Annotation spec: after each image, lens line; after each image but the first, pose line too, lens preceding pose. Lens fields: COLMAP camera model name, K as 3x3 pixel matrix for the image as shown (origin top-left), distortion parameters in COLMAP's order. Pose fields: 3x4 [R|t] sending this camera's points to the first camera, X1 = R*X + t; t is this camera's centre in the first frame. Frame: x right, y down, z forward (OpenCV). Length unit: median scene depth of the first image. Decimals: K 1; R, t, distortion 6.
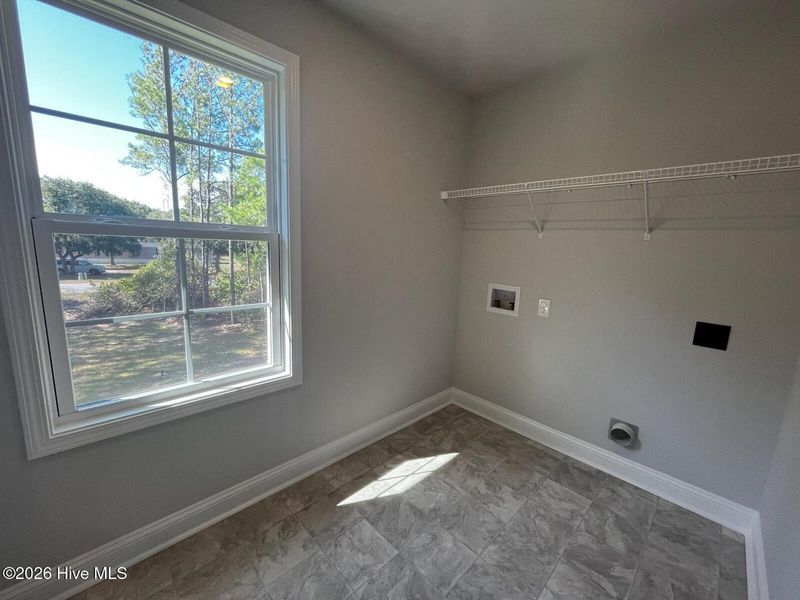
lens RADIAL K [[327.6, 0, 397.2], [0, 327.6, 296.6], [0, 0, 1]] dist [0.013377, -0.000185]
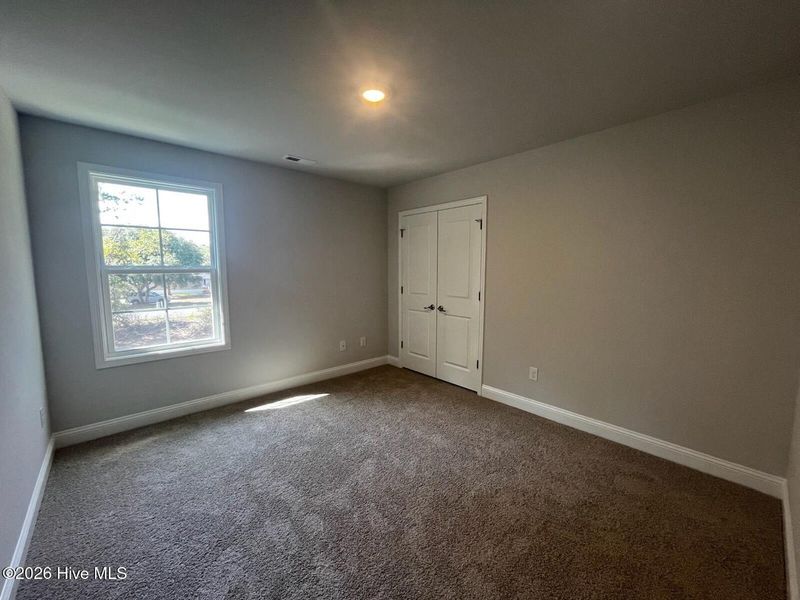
lens RADIAL K [[327.6, 0, 399.5], [0, 327.6, 300.2], [0, 0, 1]] dist [0.013377, -0.000185]
pose [[0.992452, -0.029643, -0.118994, 1.020436], [0.023108, 0.998167, -0.055930, 0.137547], [0.120434, 0.052758, 0.991318, -0.847351]]
